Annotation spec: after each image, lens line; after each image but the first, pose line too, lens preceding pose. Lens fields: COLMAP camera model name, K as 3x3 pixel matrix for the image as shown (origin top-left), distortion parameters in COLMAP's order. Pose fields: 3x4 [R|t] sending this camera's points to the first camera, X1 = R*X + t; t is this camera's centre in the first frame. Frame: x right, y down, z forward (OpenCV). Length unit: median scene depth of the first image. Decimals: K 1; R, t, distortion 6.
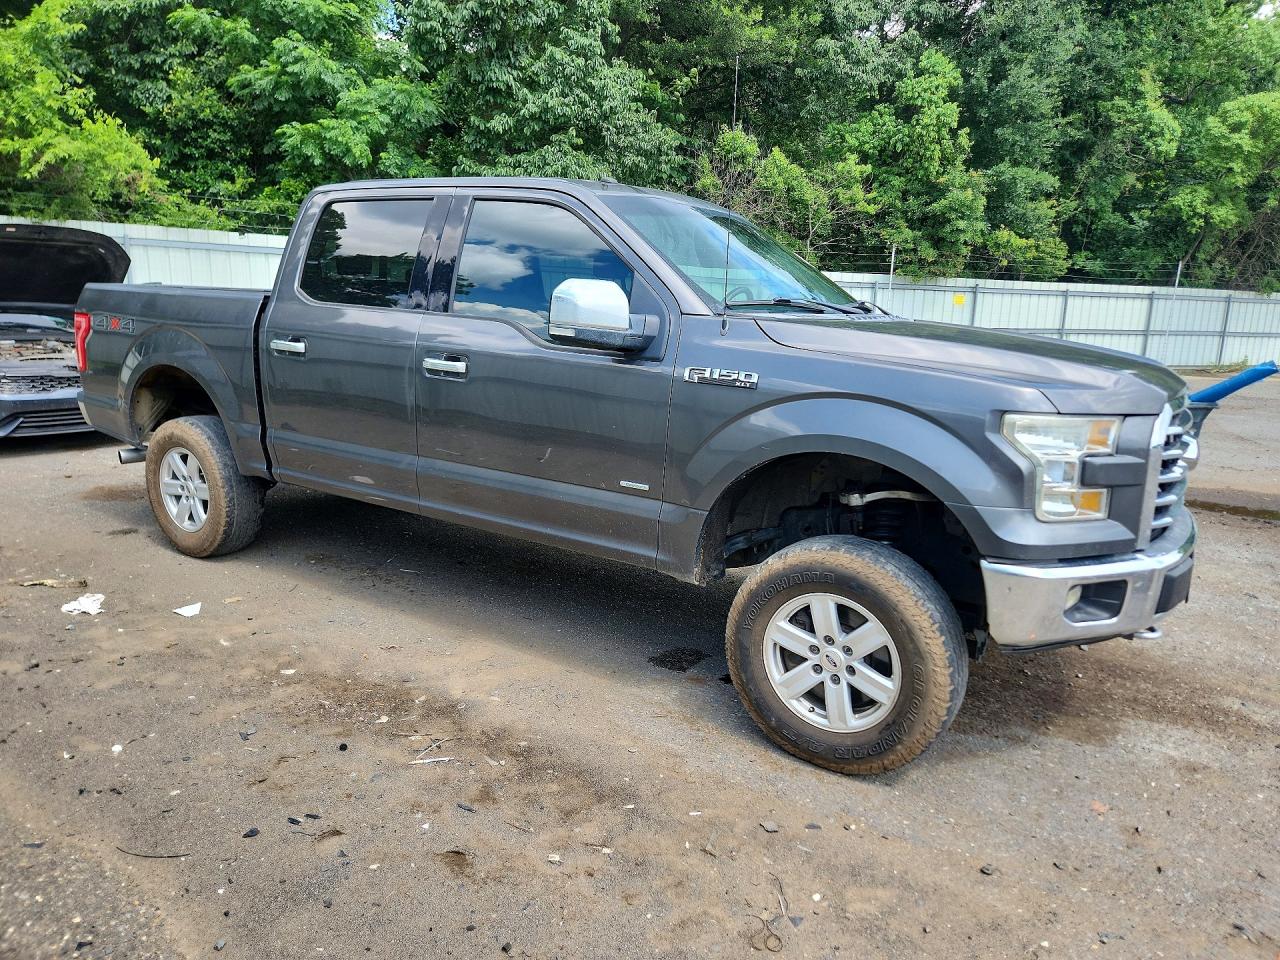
lens RADIAL K [[886.2, 0, 639.4], [0, 886.2, 492.5], [0, 0, 1]] dist [0.056424, -0.041101]
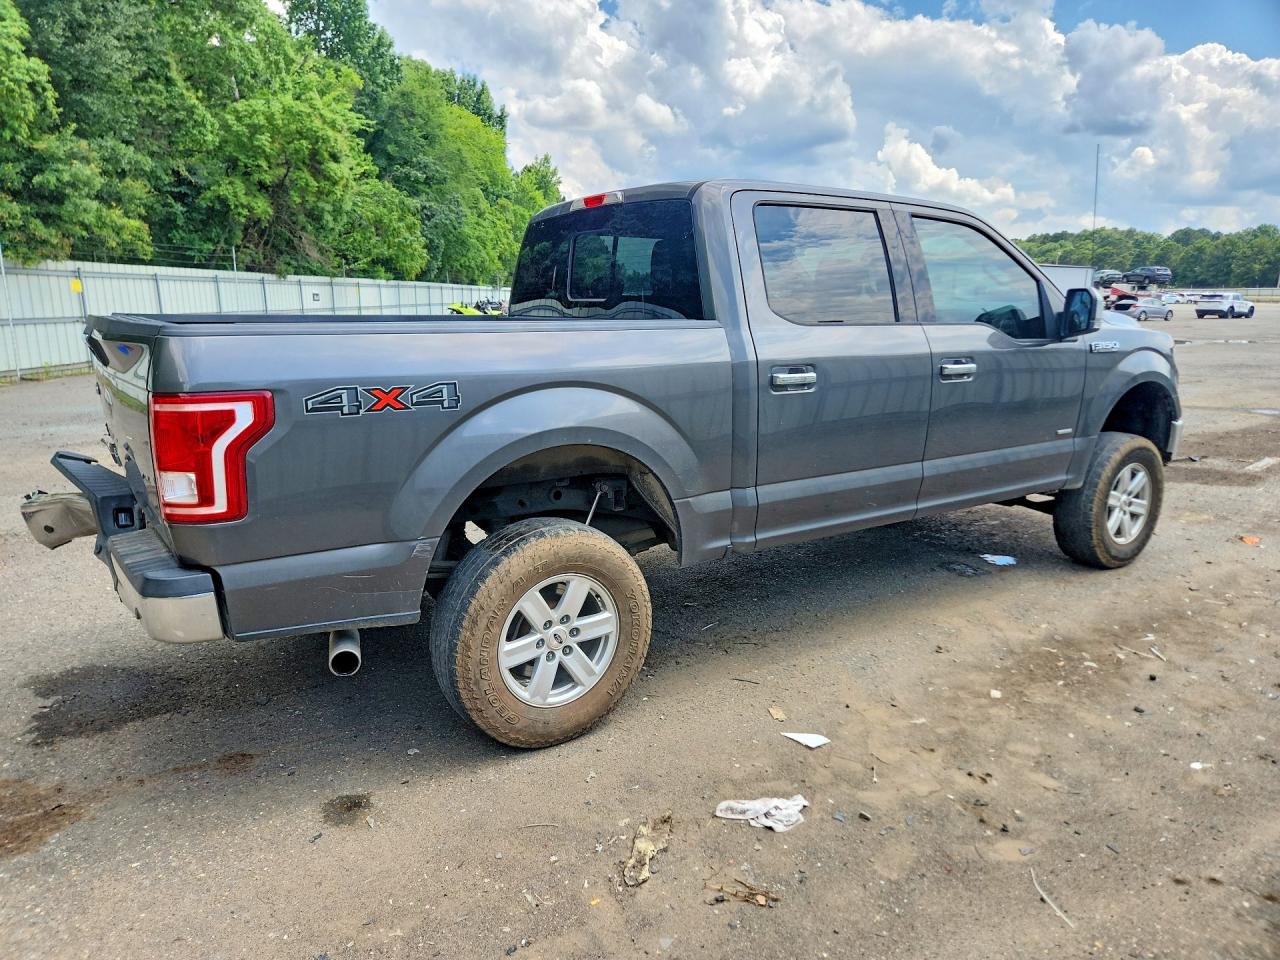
lens RADIAL K [[886.2, 0, 632.5], [0, 886.2, 466.6], [0, 0, 1]] dist [0.056424, -0.041101]
pose [[0.372491, -0.211193, 0.903686, -1.161675], [0.213703, 0.967112, 0.137930, -0.220145], [-0.903095, 0.141742, 0.405374, 0.783501]]
